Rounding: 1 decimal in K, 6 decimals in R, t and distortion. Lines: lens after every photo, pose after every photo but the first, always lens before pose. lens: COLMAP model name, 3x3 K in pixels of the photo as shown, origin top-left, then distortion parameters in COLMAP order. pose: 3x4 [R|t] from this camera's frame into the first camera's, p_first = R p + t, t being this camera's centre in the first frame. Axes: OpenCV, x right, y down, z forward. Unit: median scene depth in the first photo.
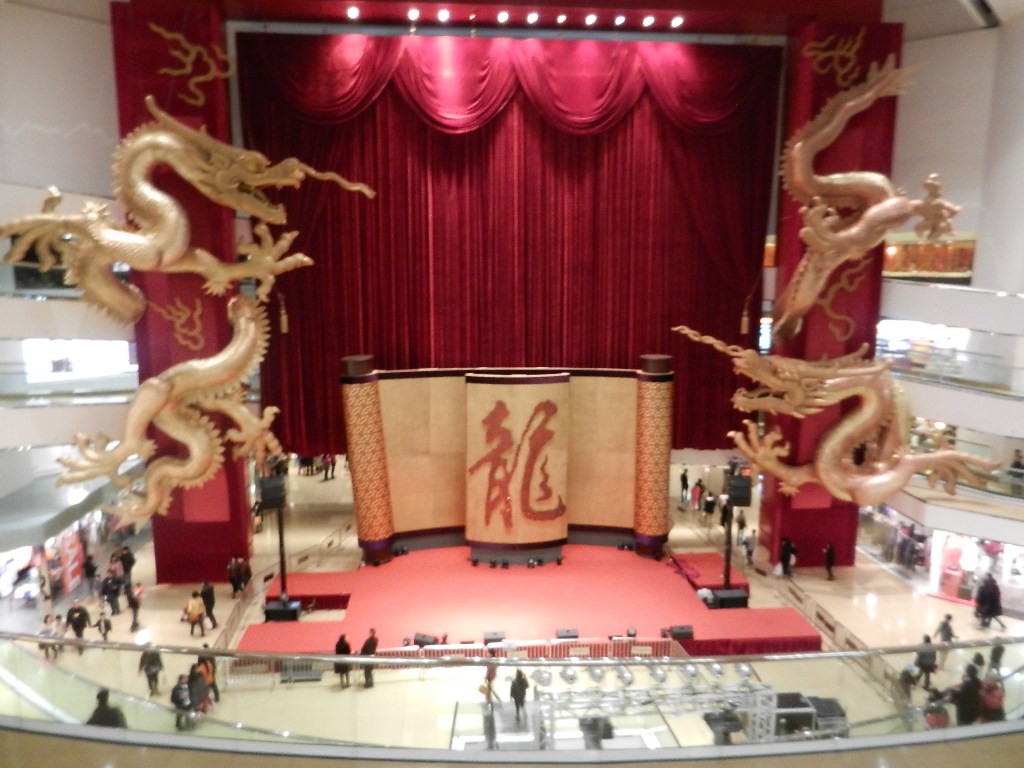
lens RADIAL K [[744.0, 0, 512.0], [0, 744.0, 384.0], [0, 0, 1]] dist [-0.015359, -0.001578]
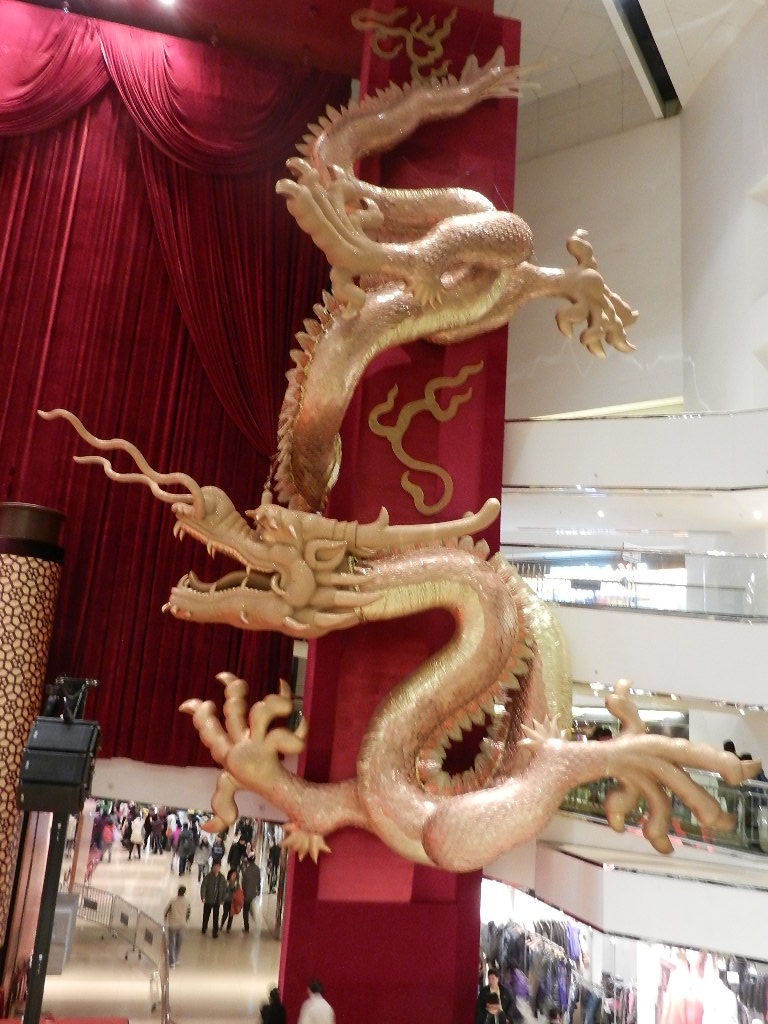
lens RADIAL K [[849.0, 0, 384.0], [0, 849.0, 512.0], [0, 0, 1]] dist [0.004429, 0.004440]
pose [[0.986681, 0.097117, 0.130493, 0.350451], [-0.038775, 0.919513, -0.391141, 0.163401], [-0.157977, 0.380872, 0.911032, 0.505507]]
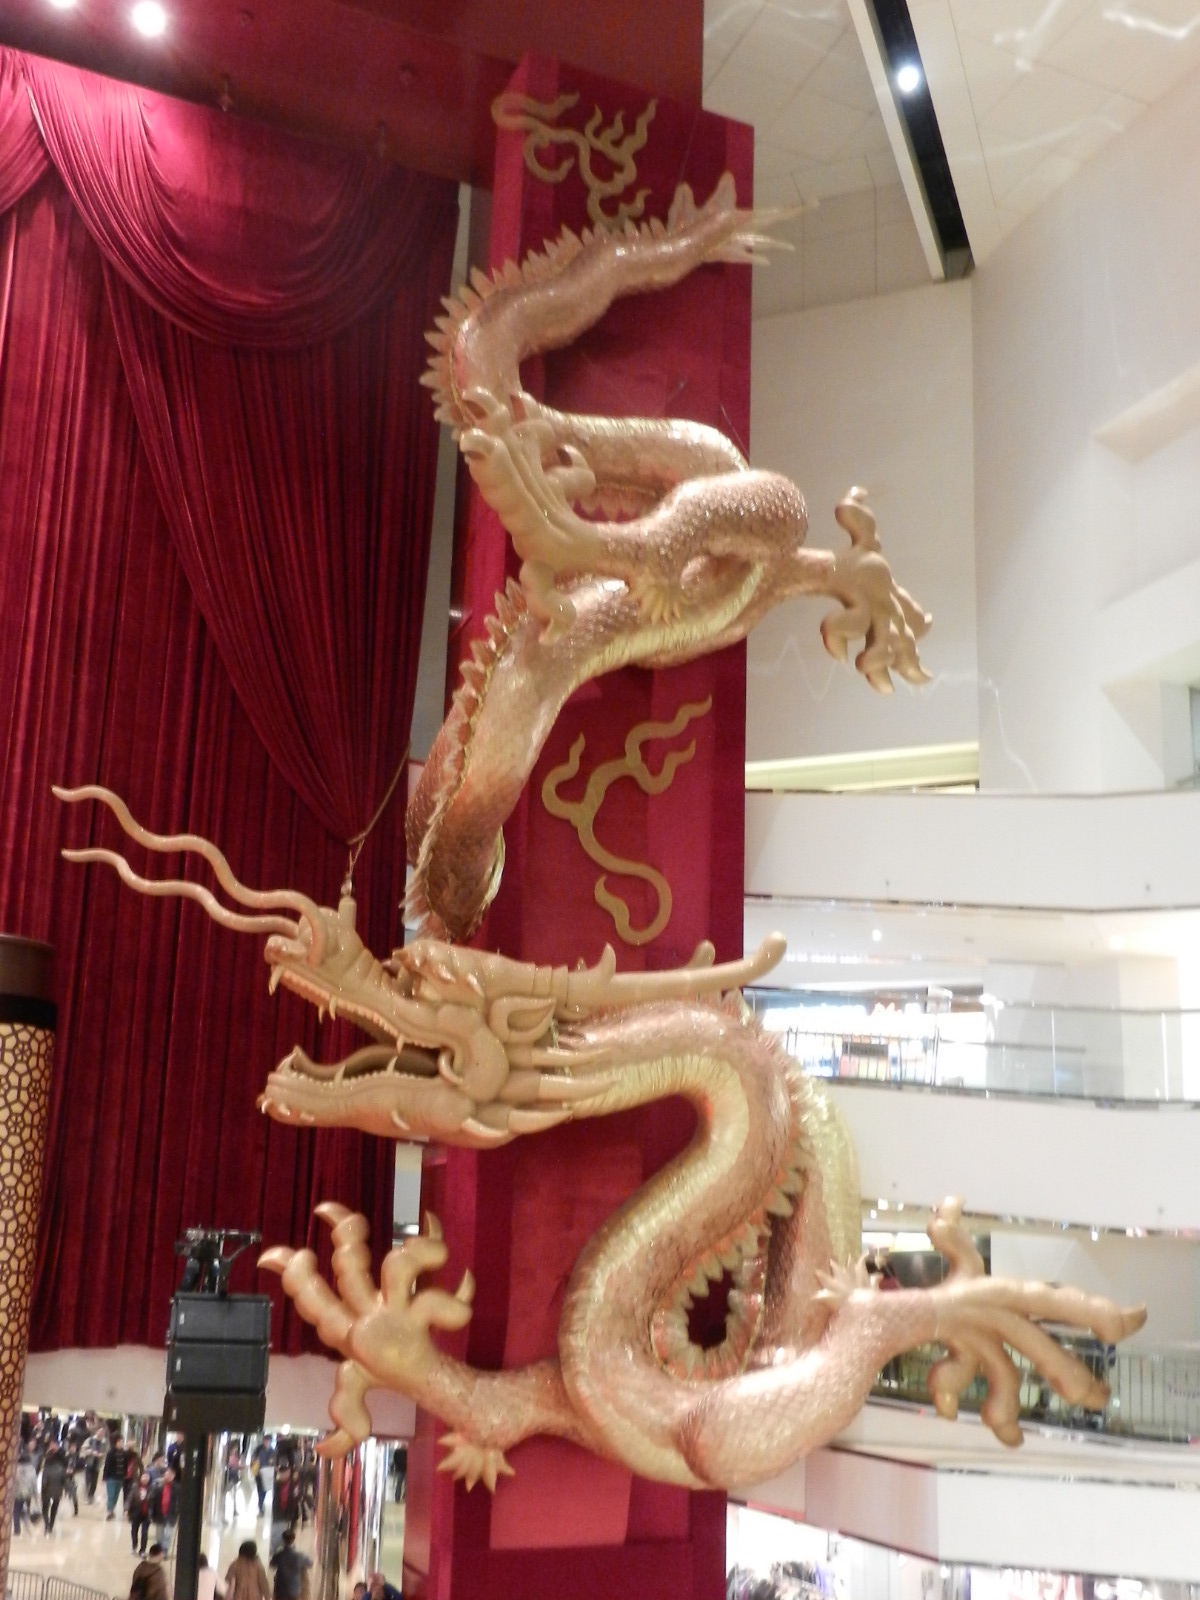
lens RADIAL K [[1578.1, 0, 565.3], [0, 1578.1, 940.5], [0, 0, 1]] dist [-0.000569, 0.024157]
pose [[0.948398, 0.088501, 0.304481, 0.221803], [0.023551, 0.937946, -0.345981, 0.170595], [-0.316206, 0.335298, 0.887462, 0.435348]]
